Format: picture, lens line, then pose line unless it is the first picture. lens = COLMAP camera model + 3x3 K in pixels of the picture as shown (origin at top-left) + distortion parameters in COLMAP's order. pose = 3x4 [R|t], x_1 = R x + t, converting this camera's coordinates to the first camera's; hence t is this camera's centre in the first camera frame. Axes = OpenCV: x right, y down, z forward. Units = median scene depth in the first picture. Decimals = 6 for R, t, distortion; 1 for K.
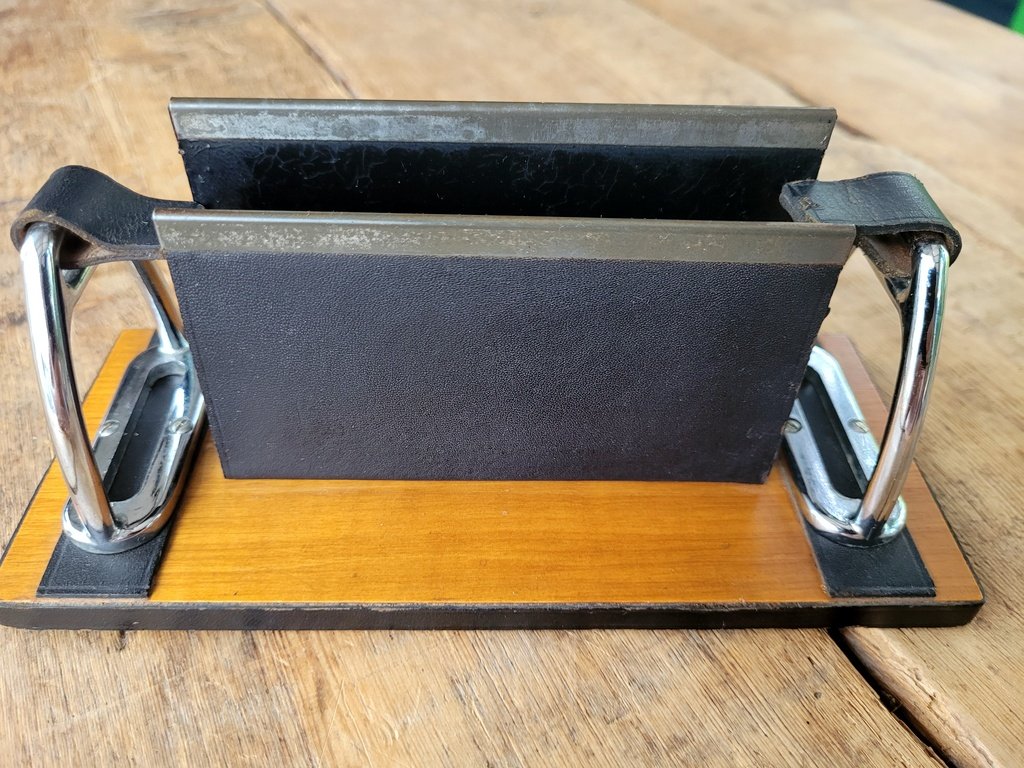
lens RADIAL K [[768.1, 0, 512.0], [0, 768.1, 384.0], [0, 0, 1]] dist [-0.018697, 0.010150]
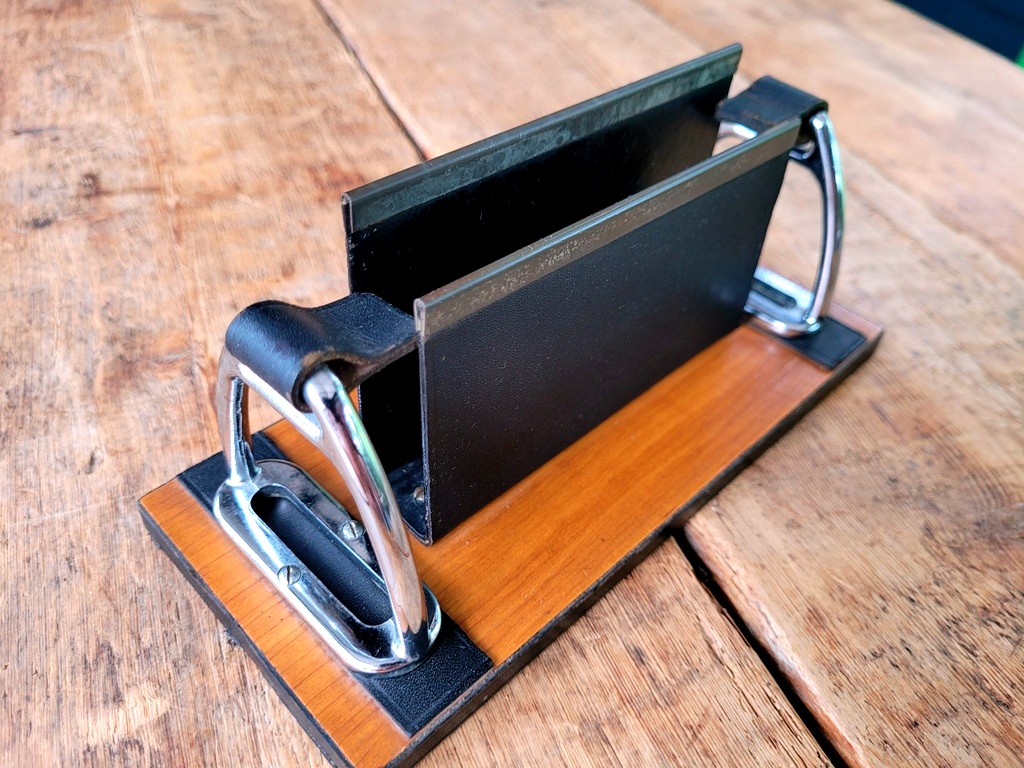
lens RADIAL K [[768.1, 0, 512.0], [0, 768.1, 384.0], [0, 0, 1]] dist [-0.018697, 0.010150]
pose [[0.735360, -0.456073, 0.501242, -0.772589], [0.429810, 0.885729, 0.175349, -0.213110], [-0.523936, 0.086494, 0.847354, 0.088687]]
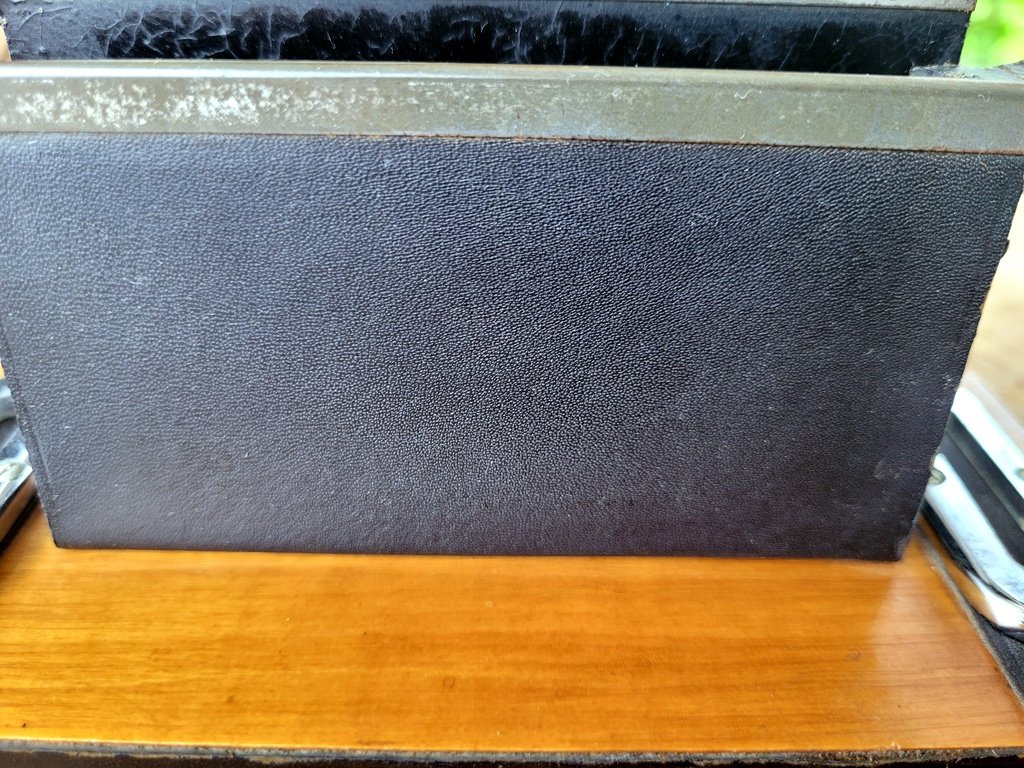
lens RADIAL K [[812.4, 0, 512.5], [0, 812.4, 399.7], [0, 0, 1]] dist [-0.058019, 0.004585]
pose [[0.999711, -0.004114, -0.023706, 0.027665], [-0.000214, 0.983710, -0.179763, 0.133487], [0.024059, 0.179716, 0.983424, 0.359948]]
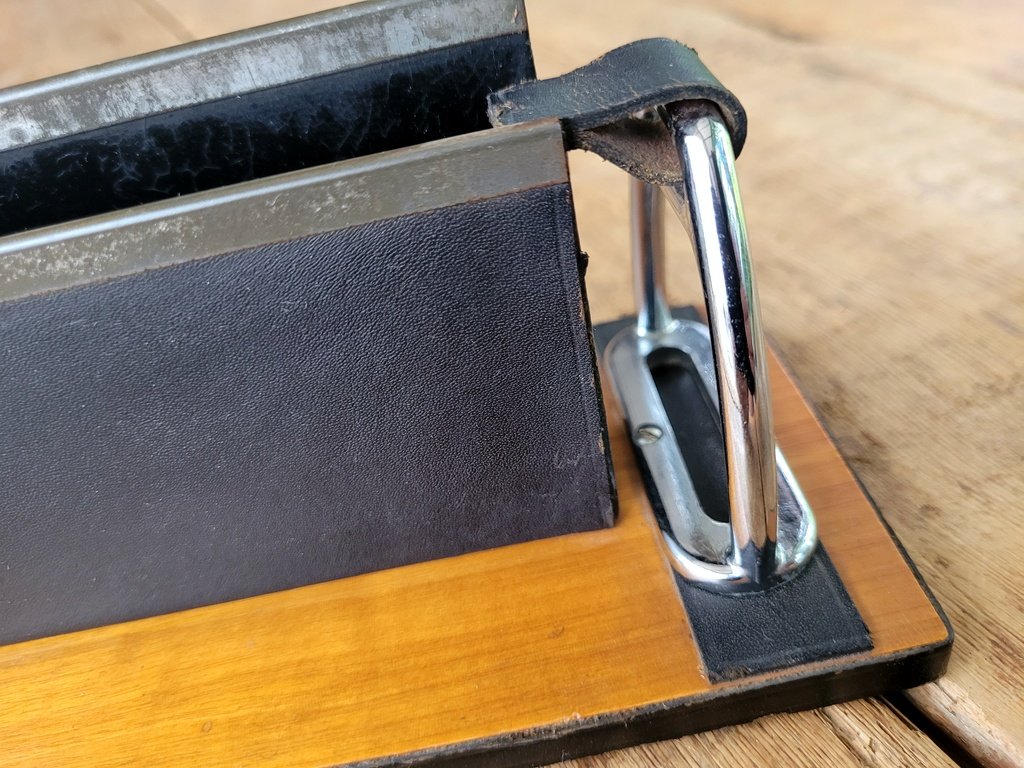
lens RADIAL K [[801.5, 0, 512.0], [0, 801.5, 384.0], [0, 0, 1]] dist [-0.052365, 0.009640]
pose [[0.974436, -0.217591, -0.055931, 0.344068], [0.212536, 0.973500, -0.084413, 0.051942], [0.072817, 0.070368, 0.994860, 0.299430]]
